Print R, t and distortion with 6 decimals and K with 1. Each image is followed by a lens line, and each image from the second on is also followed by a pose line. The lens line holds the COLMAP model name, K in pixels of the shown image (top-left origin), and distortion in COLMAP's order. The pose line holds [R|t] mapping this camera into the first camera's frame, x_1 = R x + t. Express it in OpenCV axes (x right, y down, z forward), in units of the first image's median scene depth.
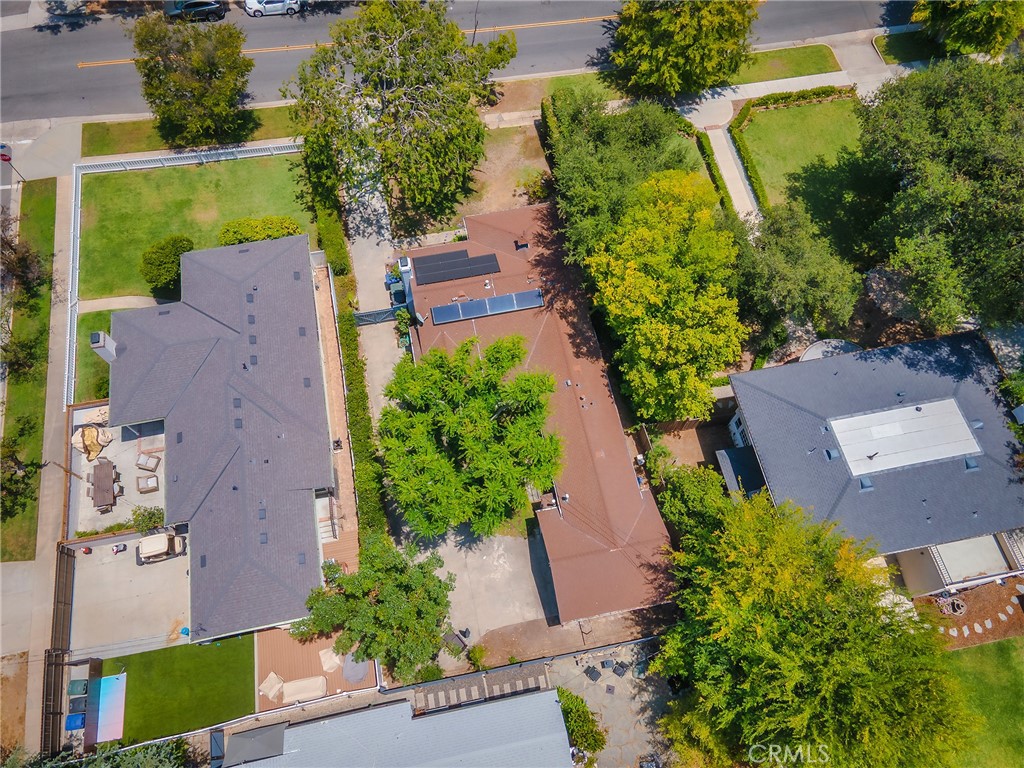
lens RADIAL K [[746.6, 0, 503.8], [0, 746.6, 377.8], [0, 0, 1]] dist [0.026234, 0.039401]
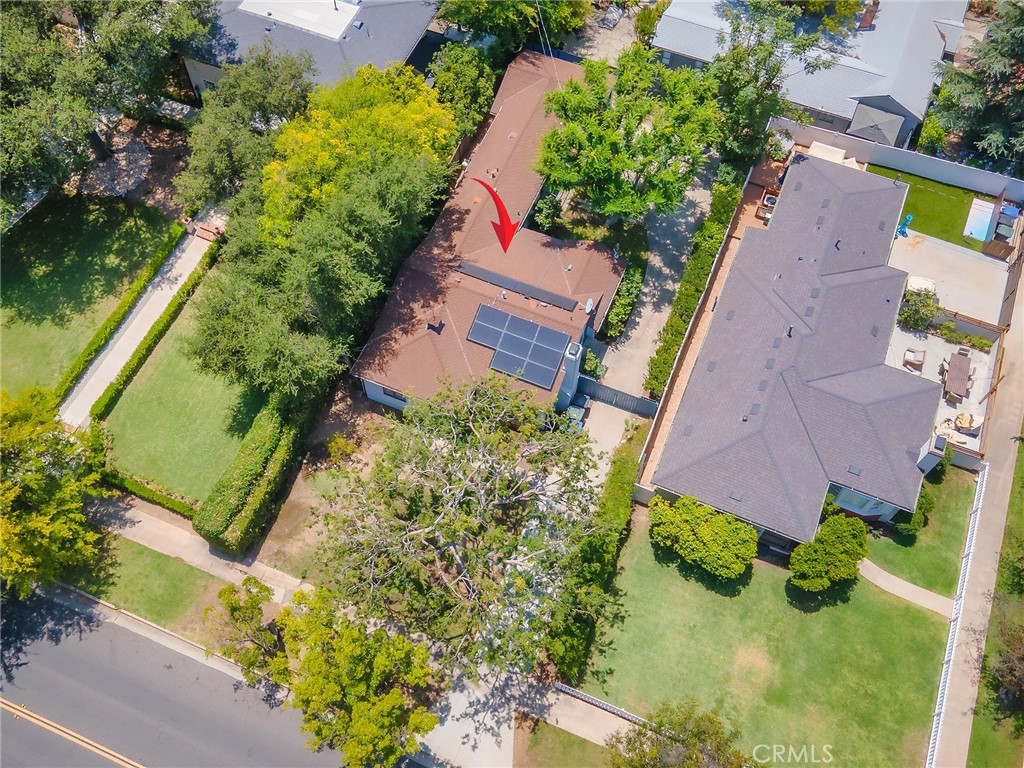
lens RADIAL K [[994.0, 0, 480.8], [0, 994.0, 357.7], [0, 0, 1]] dist [0.013208, 0.002626]
pose [[-0.824044, -0.489534, 0.285146, -0.332962], [0.512614, -0.429999, 0.743187, -0.939162], [-0.241203, 0.758589, 0.605280, 0.324813]]
